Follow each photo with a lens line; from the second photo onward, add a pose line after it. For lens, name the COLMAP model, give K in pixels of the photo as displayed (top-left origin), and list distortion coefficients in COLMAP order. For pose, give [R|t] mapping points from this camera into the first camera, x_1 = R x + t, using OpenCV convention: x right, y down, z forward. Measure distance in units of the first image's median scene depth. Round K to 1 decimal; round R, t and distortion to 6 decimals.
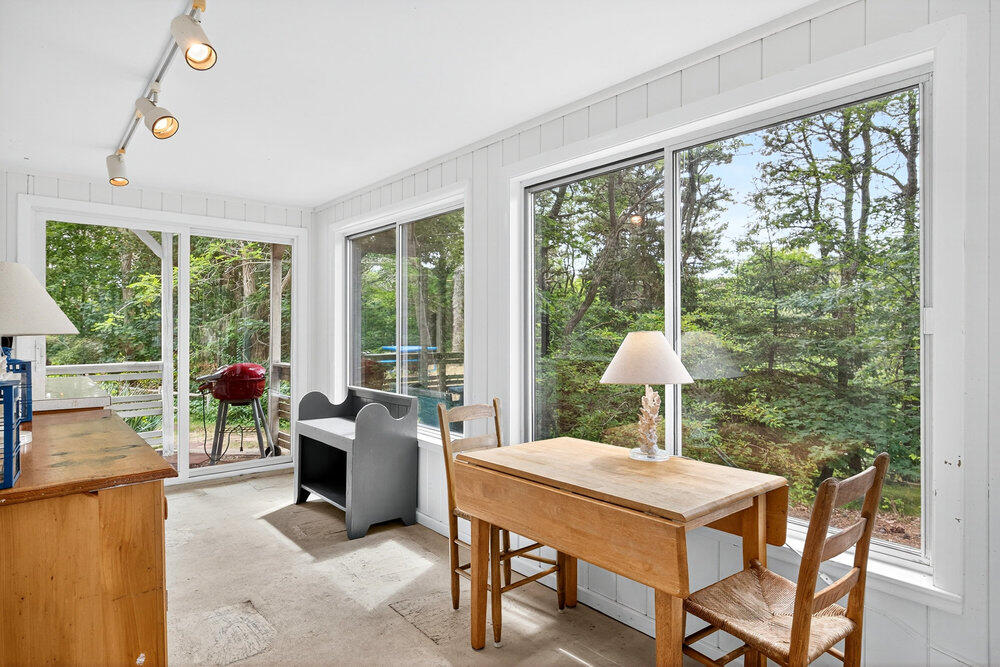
lens RADIAL K [[563.7, 0, 500.0], [0, 563.7, 333.5], [0, 0, 1]] dist [-0.001436, 0.000025]
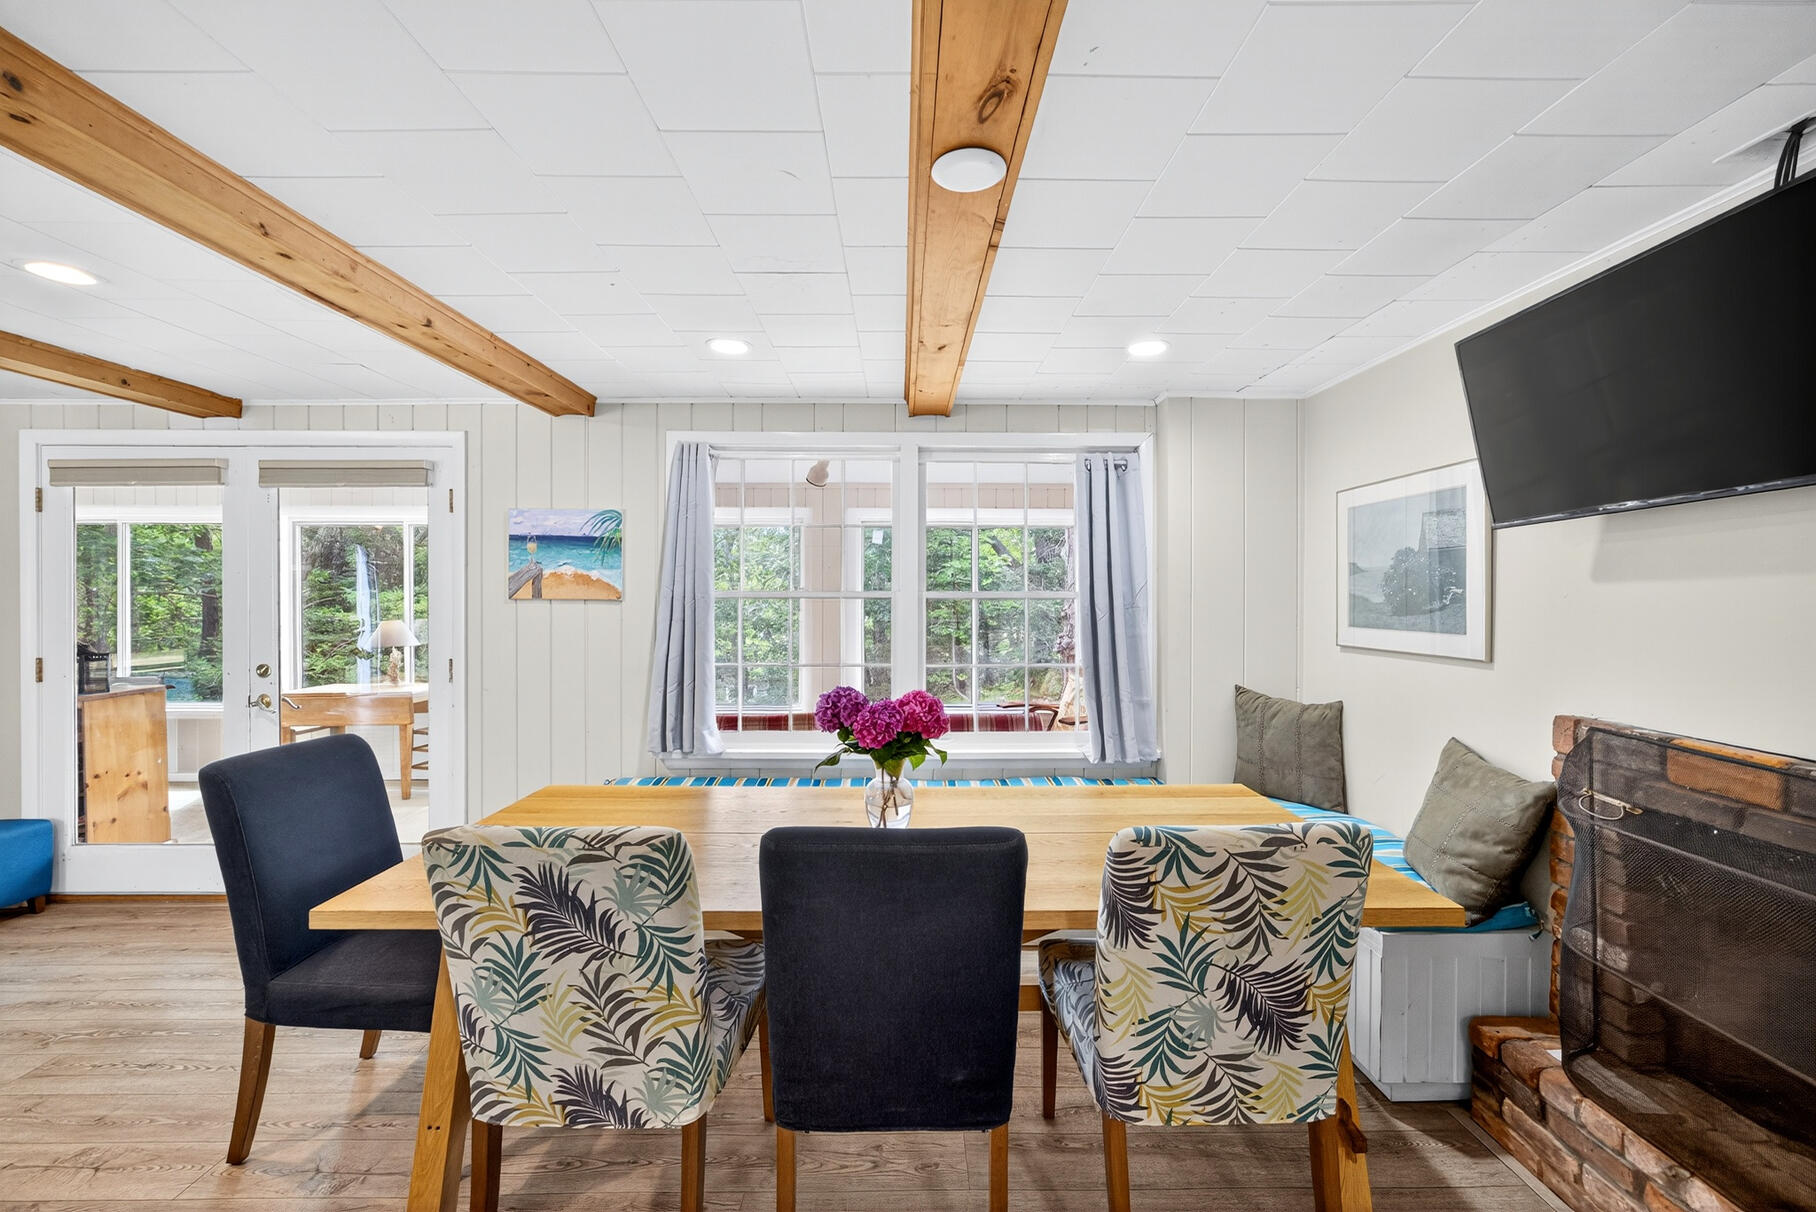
lens RADIAL K [[747.7, 0, 910.0], [0, 747.7, 597.0], [0, 0, 1]] dist [-0.003318, 0.000314]
pose [[0.640535, -0.000890, 0.767929, -0.183217], [0.003792, 0.999991, -0.002004, -0.022756], [-0.767920, 0.004196, 0.640532, -0.643848]]
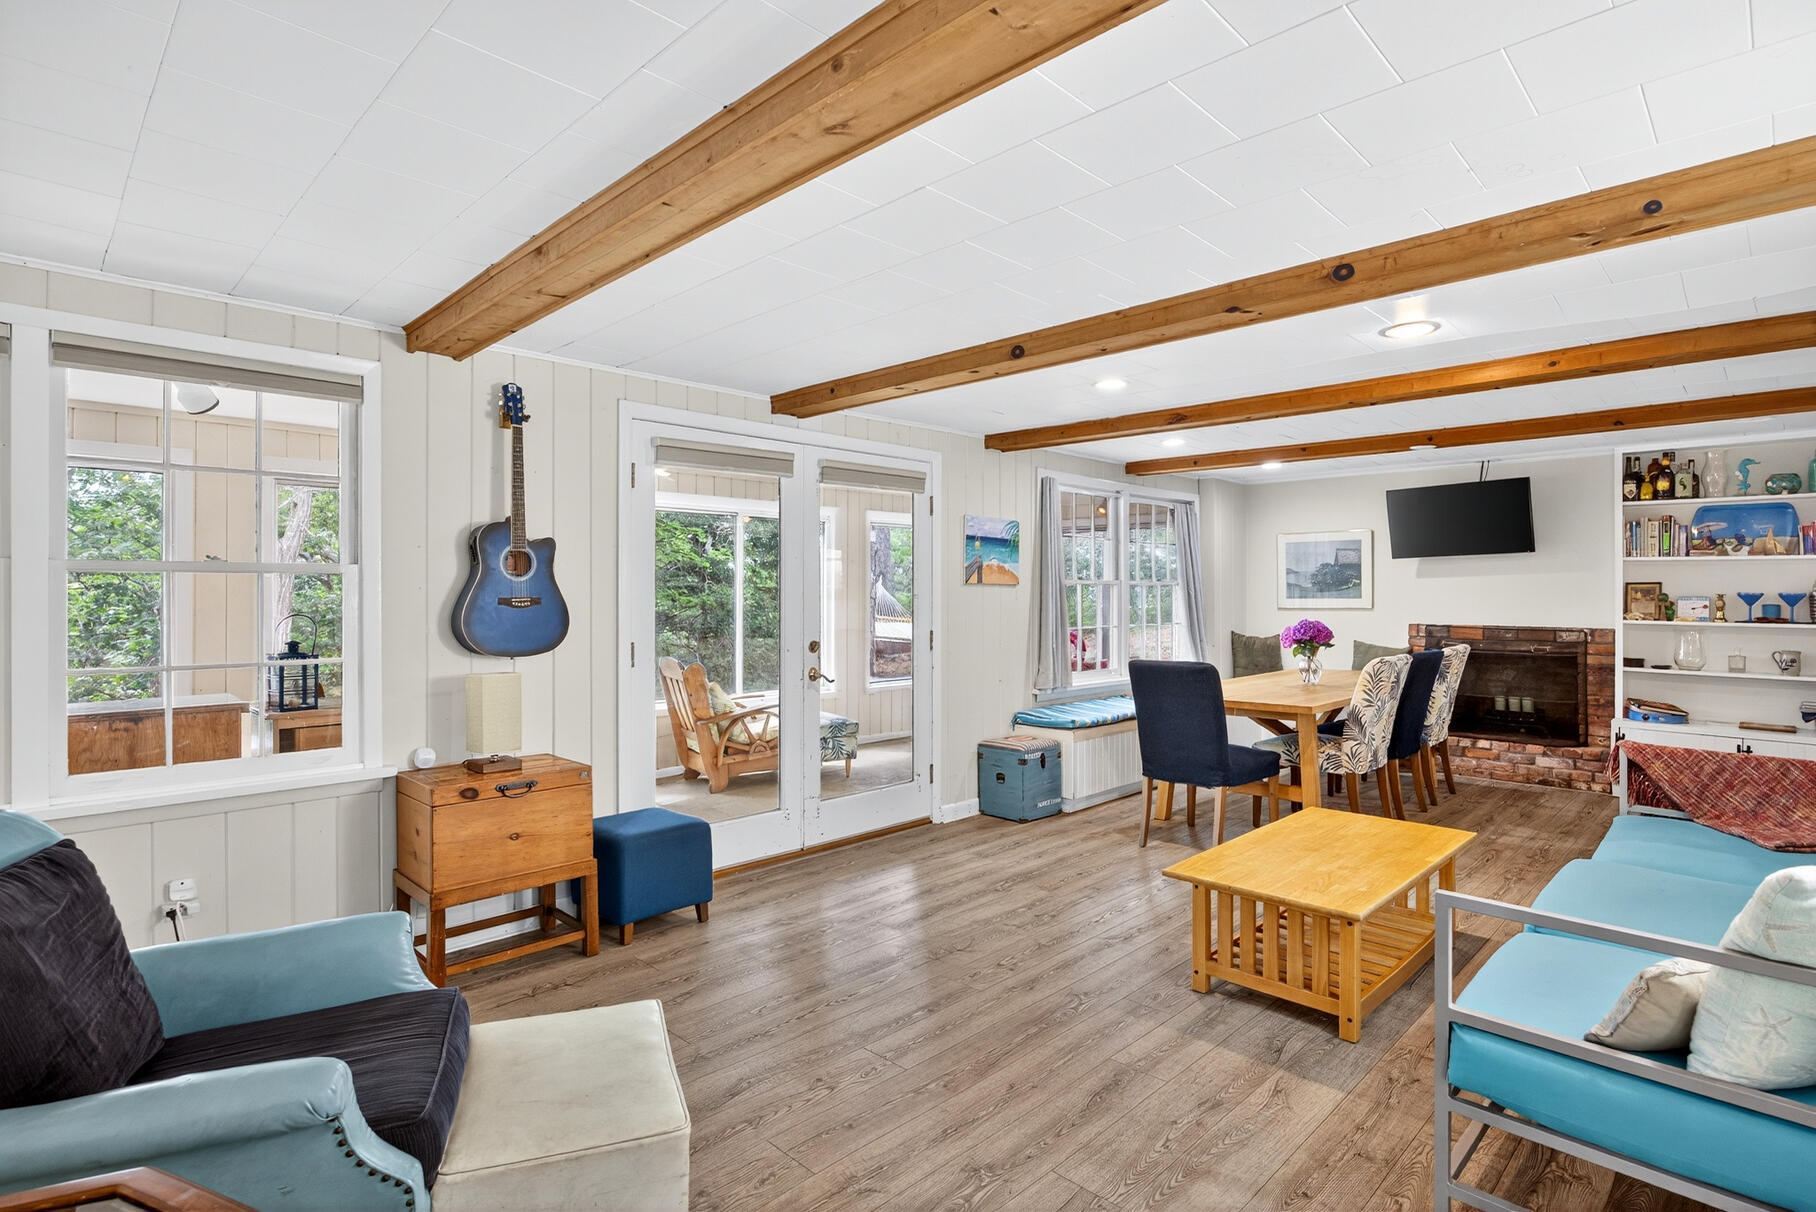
lens RADIAL K [[891.5, 0, 929.5], [0, 891.5, 594.3], [0, 0, 1]] dist [-0.024965, -0.000094]
pose [[-0.094744, -0.000354, 0.995502, -0.734376], [0.007365, 0.999972, 0.001057, -0.015044], [-0.995474, 0.007432, -0.094739, -0.032791]]
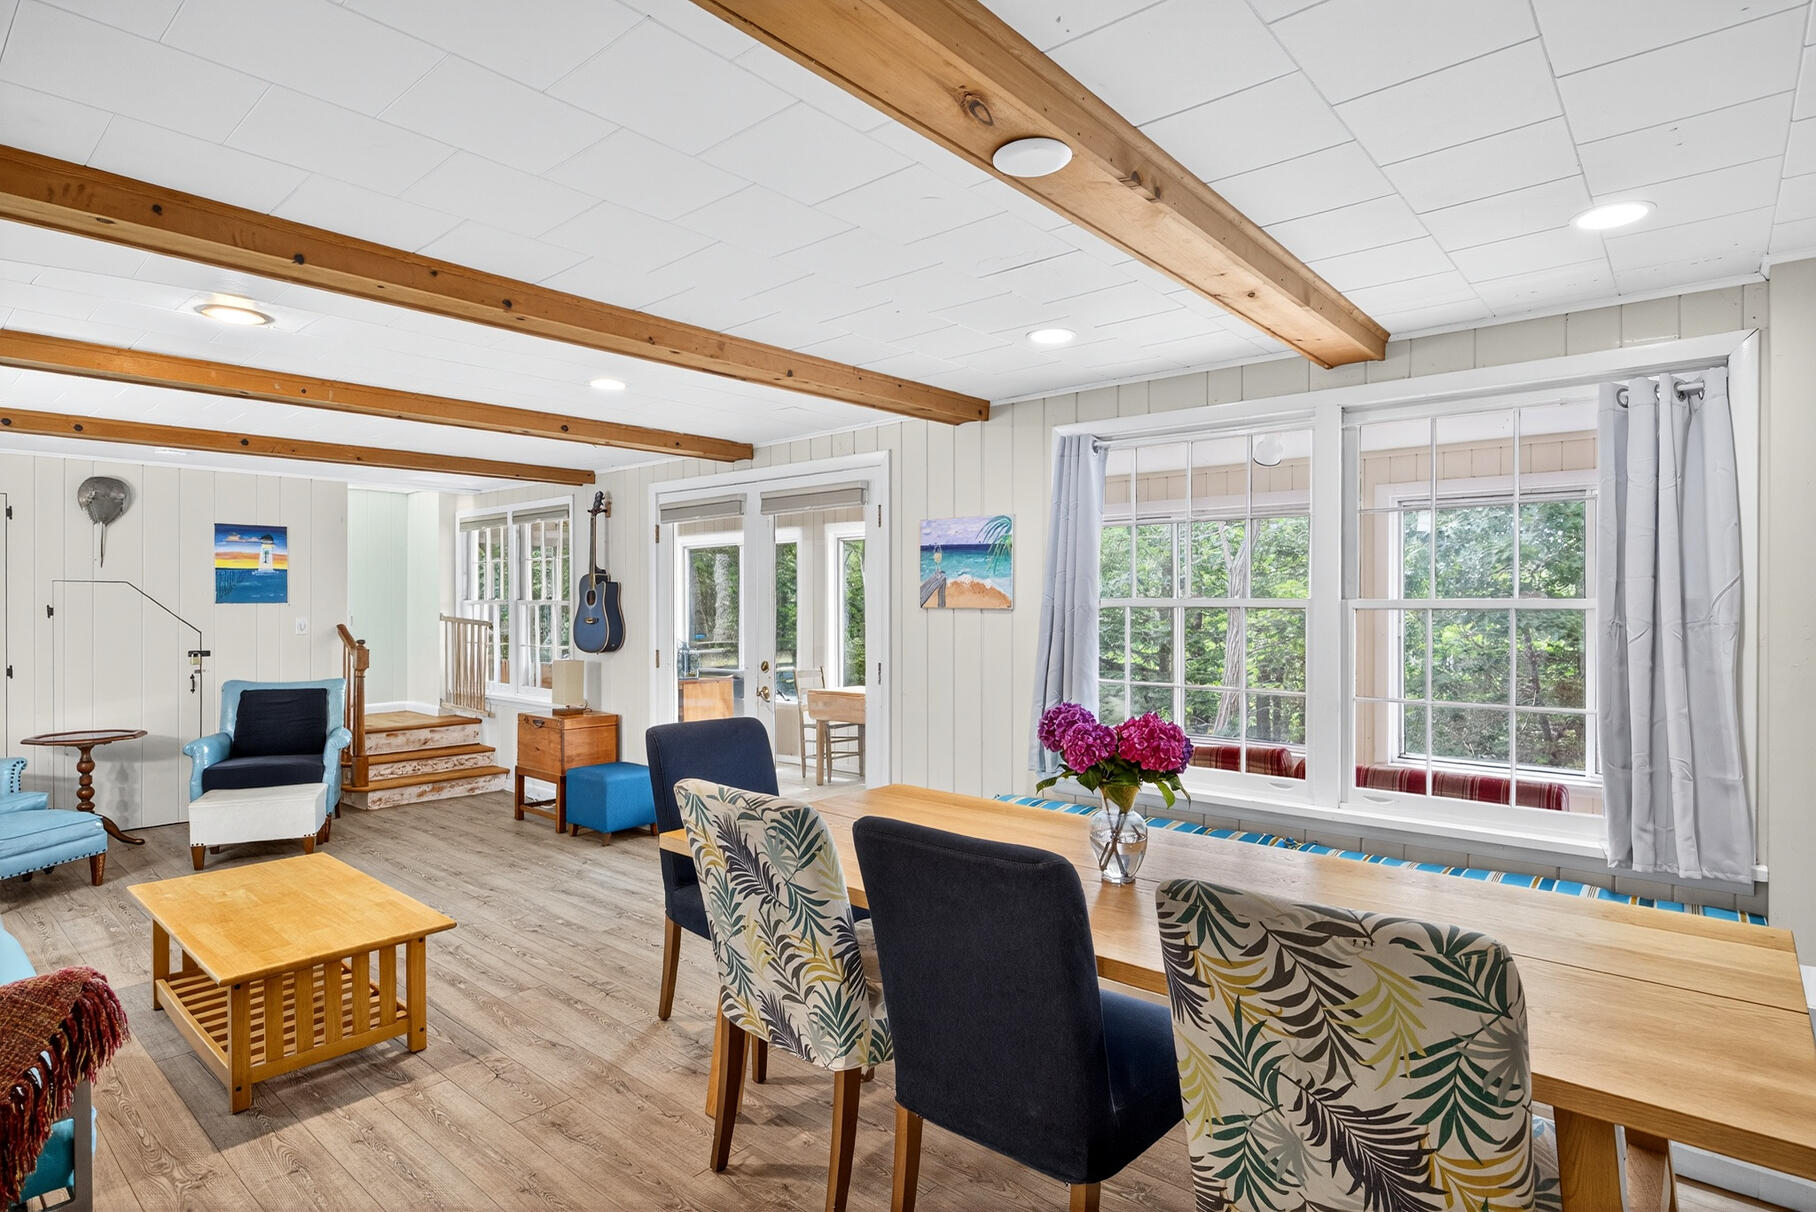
lens RADIAL K [[946.5, 0, 901.4], [0, 946.5, 605.3], [0, 0, 1]] dist [-0.001810, 0.000396]
pose [[0.988394, -0.000702, 0.151907, -0.088176], [0.001299, 0.999992, -0.003830, -0.022451], [-0.151904, 0.003983, 0.988387, -0.761667]]
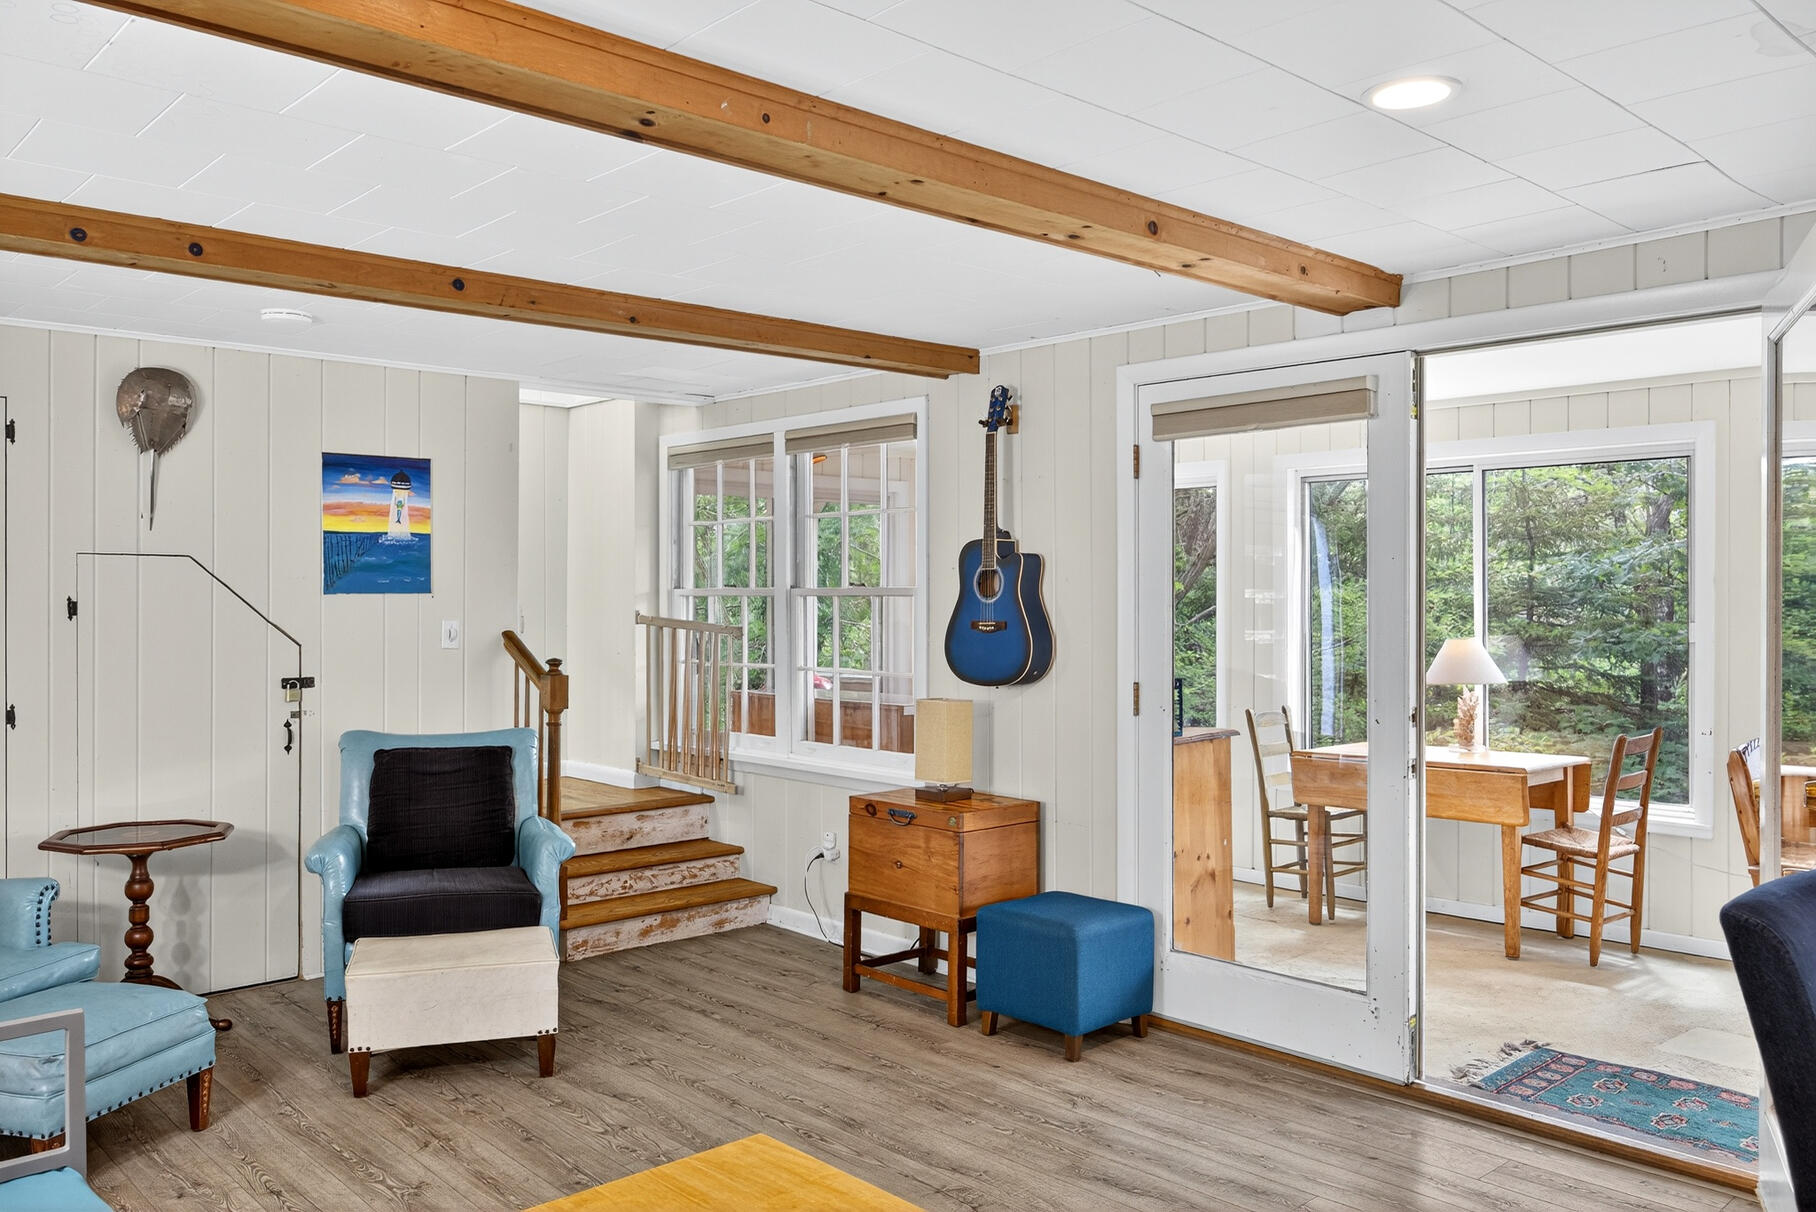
lens RADIAL K [[1395.2, 0, 902.5], [0, 1395.2, 592.5], [0, 0, 1]] dist [-0.000857, 0.007015]
pose [[0.998755, -0.001268, 0.049875, -0.315178], [0.001675, 0.999966, -0.008129, -0.022888], [-0.049863, 0.008202, 0.998722, -0.545496]]
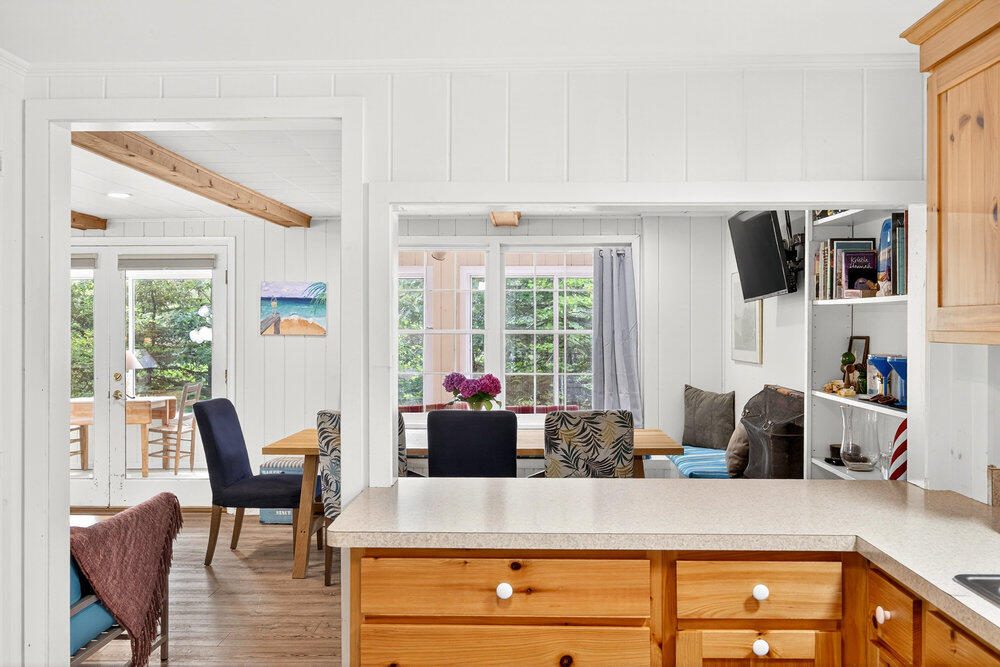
lens RADIAL K [[918.4, 0, 500.0], [0, 918.4, 333.5], [0, 0, 1]] dist [0.003121, 0.000419]
pose [[0.673357, -0.004243, 0.739306, -0.551682], [0.005517, 0.999985, 0.000715, -0.023824], [-0.739297, 0.003597, 0.673370, -1.015313]]
